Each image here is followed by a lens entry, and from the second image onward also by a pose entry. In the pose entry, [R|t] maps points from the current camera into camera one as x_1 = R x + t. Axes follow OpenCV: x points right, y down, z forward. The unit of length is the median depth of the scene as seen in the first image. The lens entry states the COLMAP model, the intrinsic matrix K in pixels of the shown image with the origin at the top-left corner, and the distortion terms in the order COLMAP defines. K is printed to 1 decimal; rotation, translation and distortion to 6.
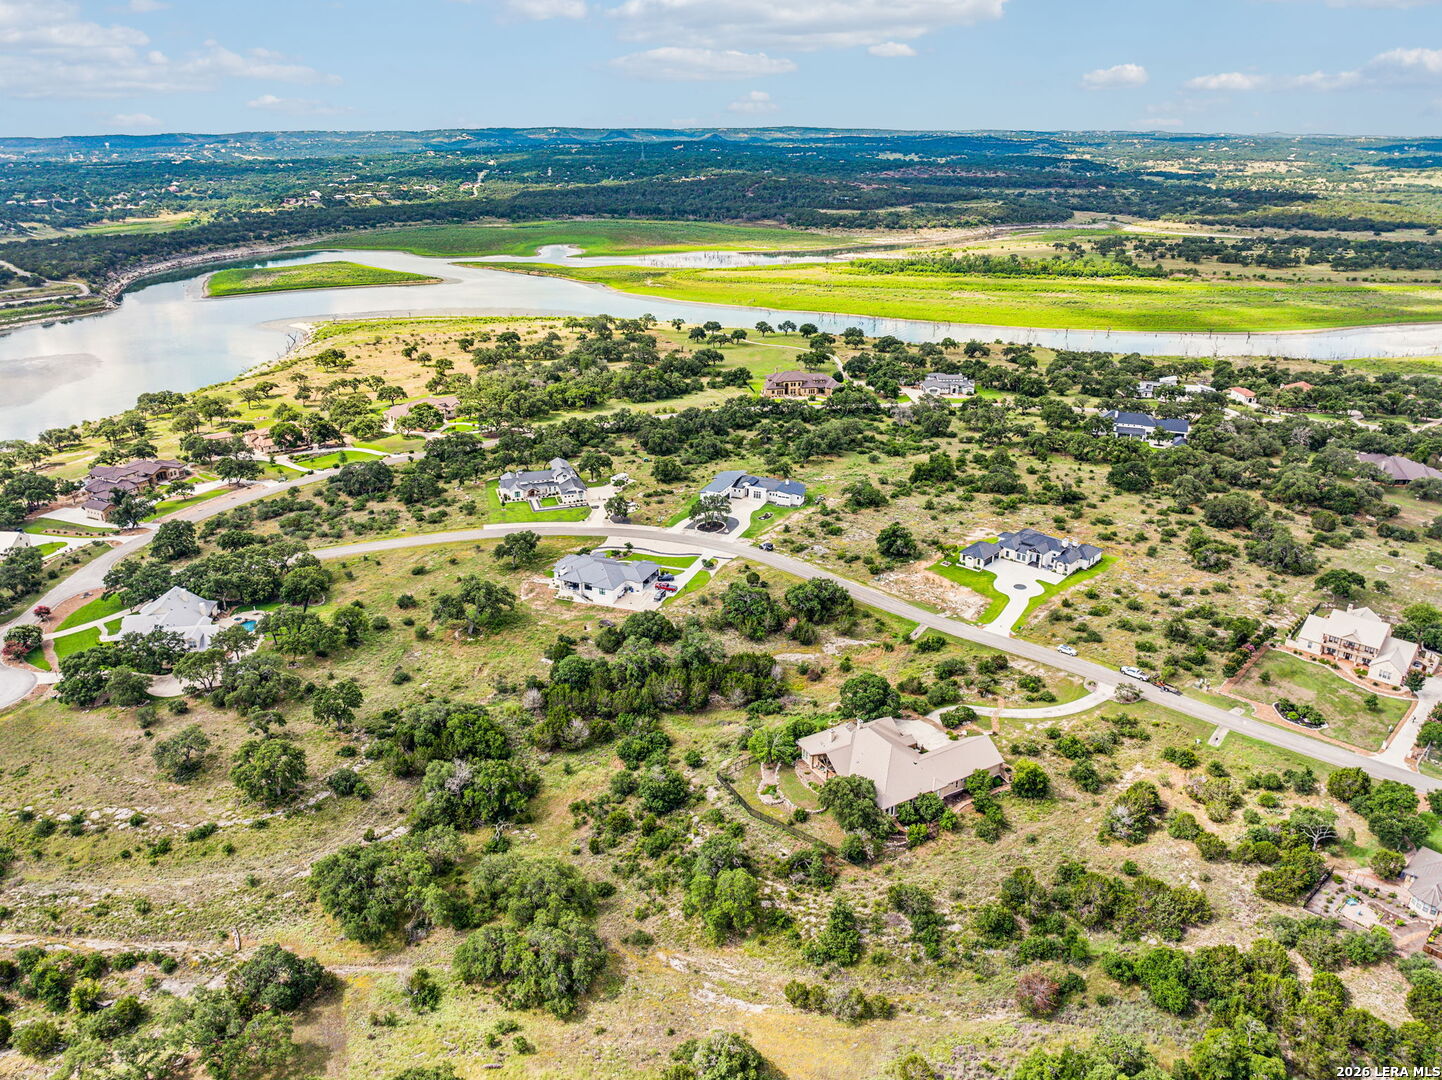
lens RADIAL K [[1044.9, 0, 727.3], [0, 1044.9, 508.5], [0, 0, 1]] dist [-0.045275, 0.005176]
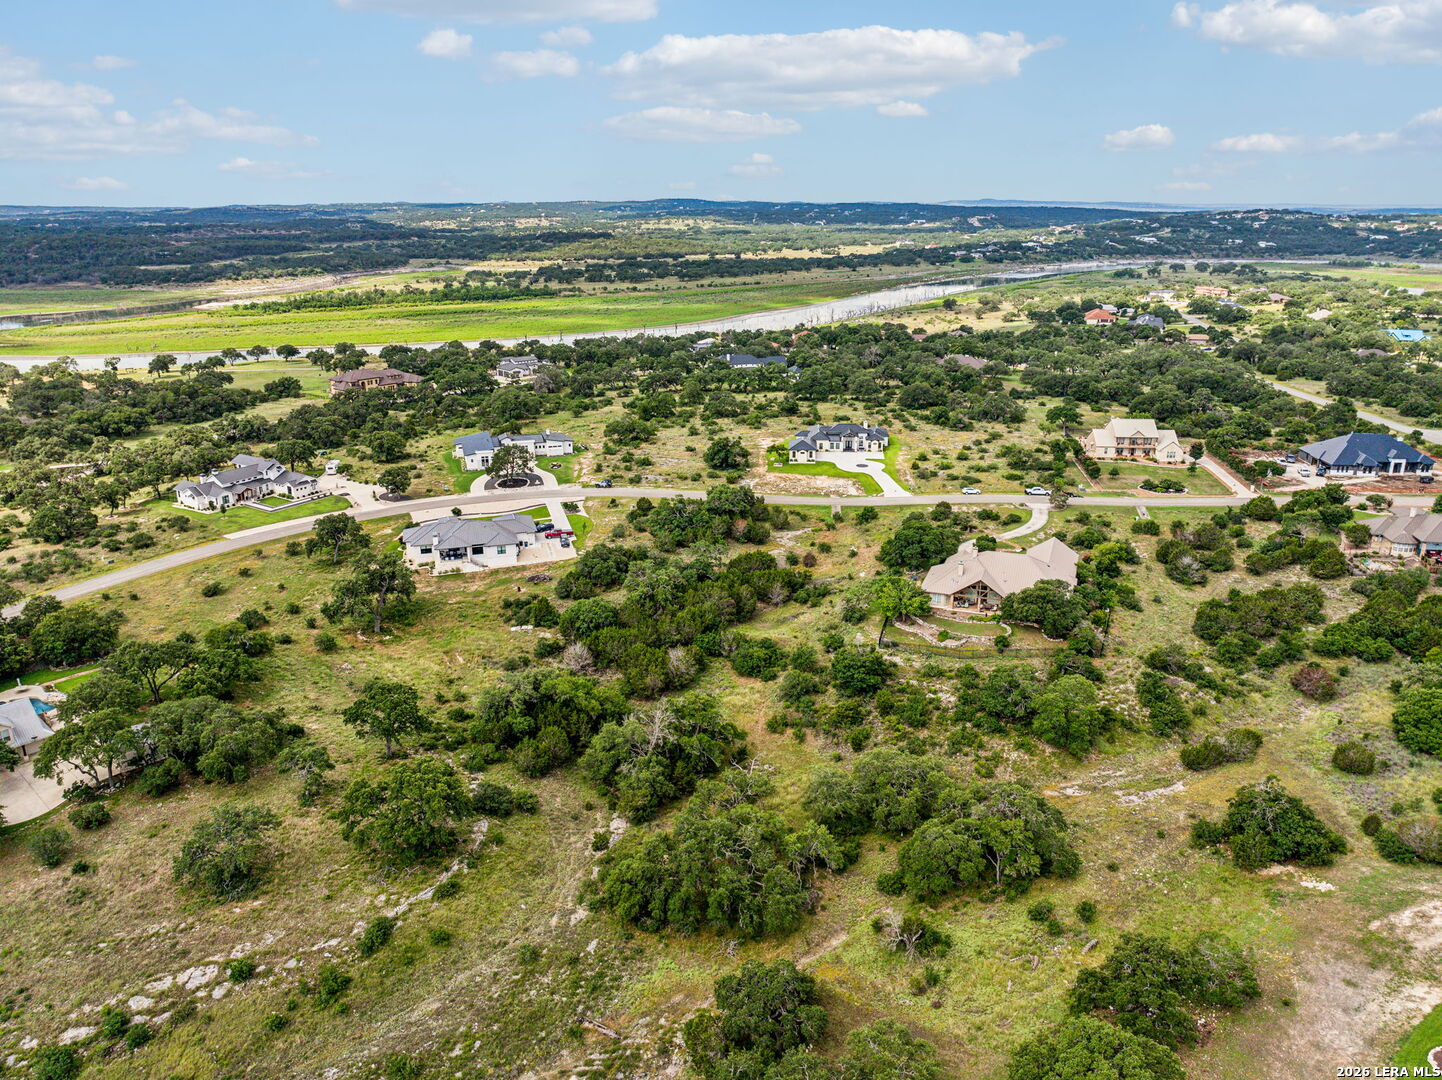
lens RADIAL K [[1044.9, 0, 727.3], [0, 1044.9, 508.5], [0, 0, 1]] dist [-0.045275, 0.005176]
pose [[0.777322, -0.179432, 0.602971, -0.432993], [0.220605, 0.975346, 0.005850, 0.078145], [-0.589155, 0.128471, 0.797742, 0.252777]]
